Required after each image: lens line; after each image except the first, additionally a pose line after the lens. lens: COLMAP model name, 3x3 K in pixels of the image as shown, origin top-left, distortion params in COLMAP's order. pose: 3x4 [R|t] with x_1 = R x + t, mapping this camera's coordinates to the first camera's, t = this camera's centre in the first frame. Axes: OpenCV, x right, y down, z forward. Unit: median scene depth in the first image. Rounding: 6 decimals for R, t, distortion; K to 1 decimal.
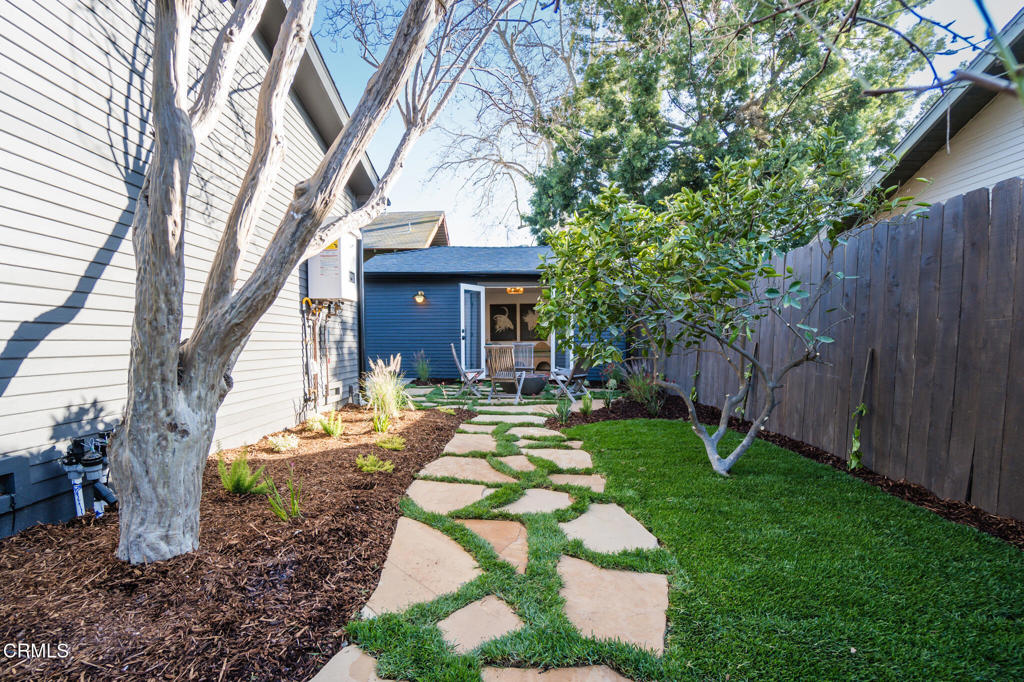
lens RADIAL K [[460.0, 0, 512.5], [0, 460.0, 367.0], [0, 0, 1]] dist [-0.038789, 0.000361]
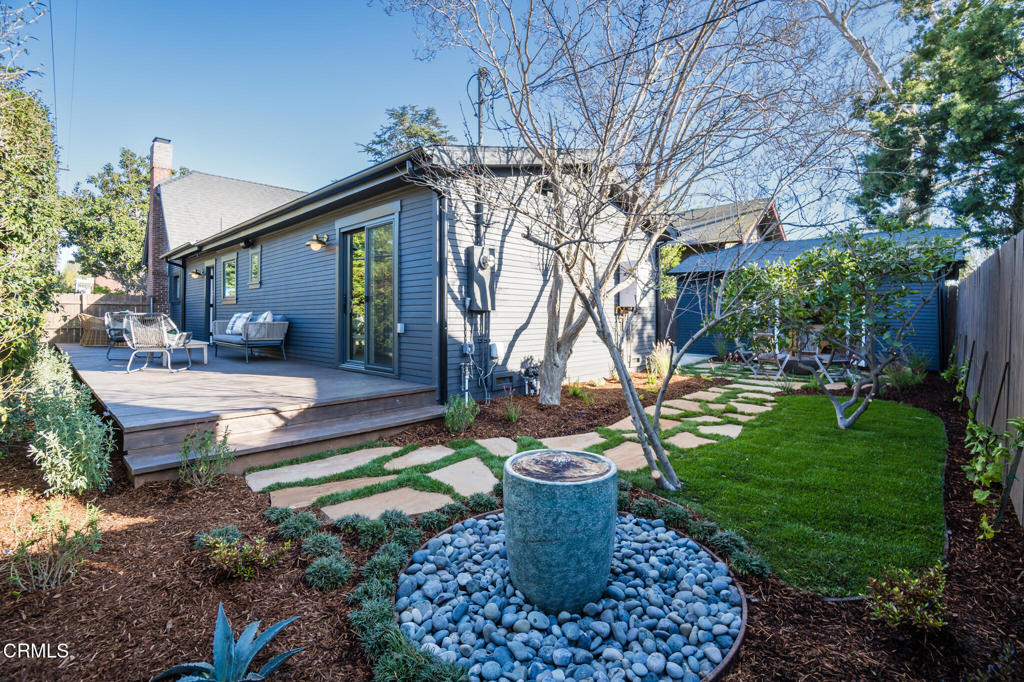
lens RADIAL K [[460.0, 0, 512.5], [0, 460.0, 367.0], [0, 0, 1]] dist [-0.038789, 0.000361]
pose [[0.741079, 0.071479, -0.667603, 0.979858], [-0.034037, 0.997038, 0.068968, -0.054661], [0.670555, -0.028388, 0.741317, -1.322709]]
